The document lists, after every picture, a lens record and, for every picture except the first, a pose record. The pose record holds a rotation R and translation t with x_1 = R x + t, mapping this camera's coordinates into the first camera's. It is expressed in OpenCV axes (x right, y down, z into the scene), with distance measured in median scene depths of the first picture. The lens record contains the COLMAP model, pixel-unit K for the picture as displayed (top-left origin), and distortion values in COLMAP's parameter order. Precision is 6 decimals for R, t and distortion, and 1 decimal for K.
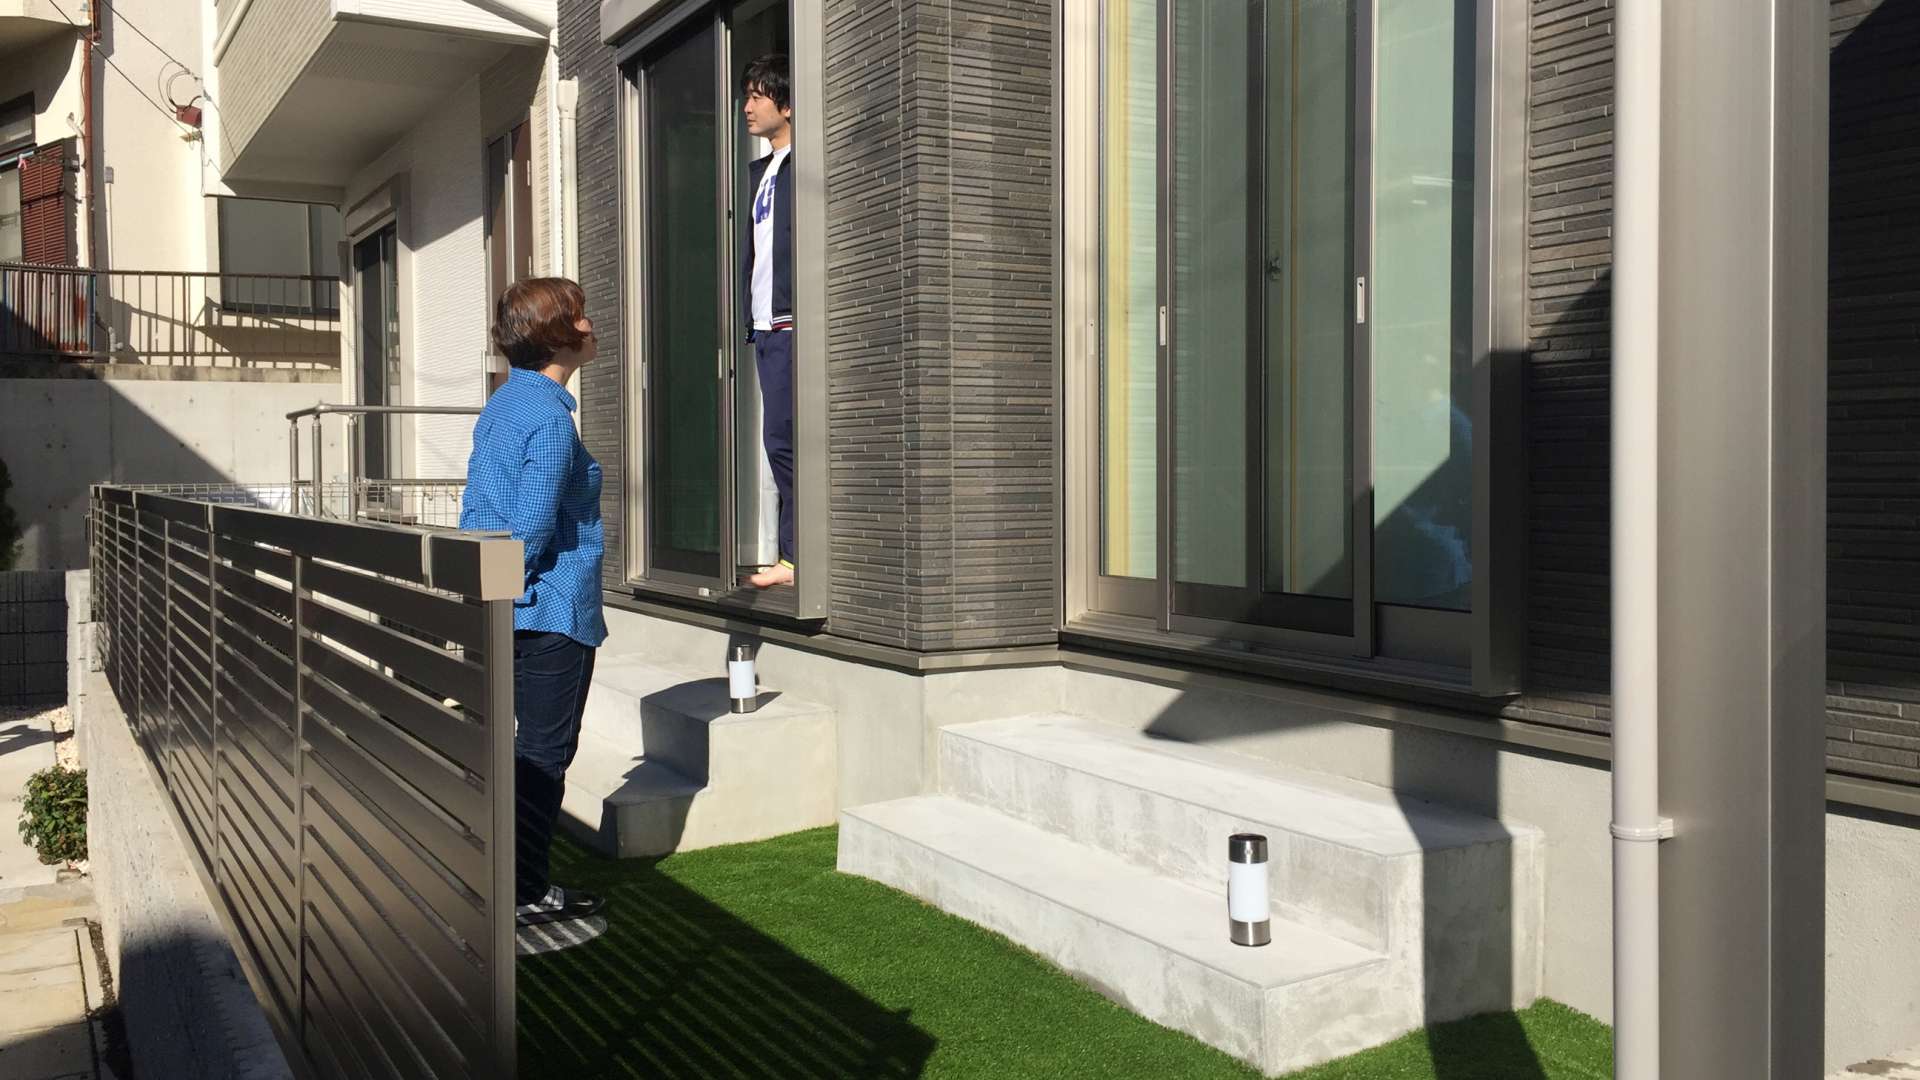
lens RADIAL K [[1656.3, 0, 963.8], [0, 1656.3, 535.9], [0, 0, 1]] dist [0.055755, -0.019540]
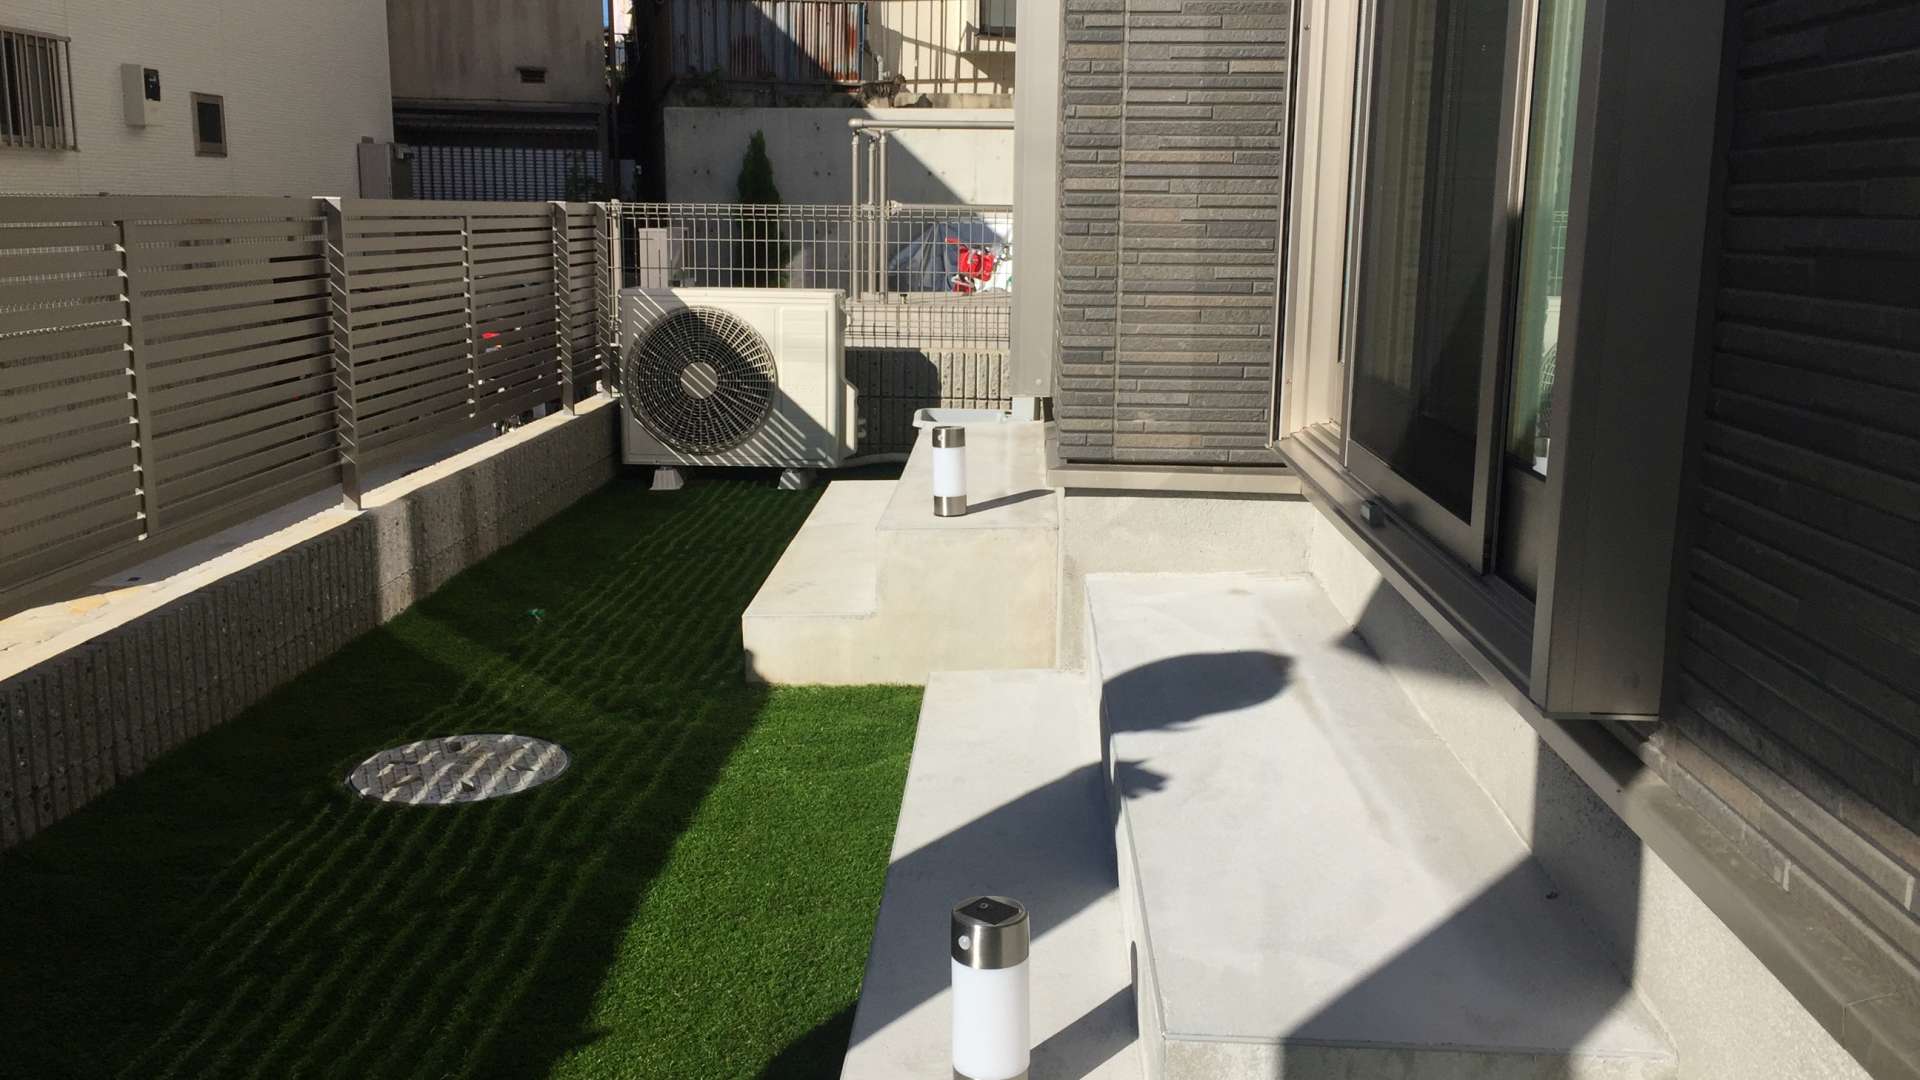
lens RADIAL K [[1656.3, 0, 958.9], [0, 1656.3, 536.0], [0, 0, 1]] dist [0.055755, -0.019540]
pose [[0.850030, 0.116277, -0.513740, 0.277510], [-0.036218, 0.985924, 0.163221, -0.007191], [0.525488, -0.120136, 0.842276, 0.405314]]
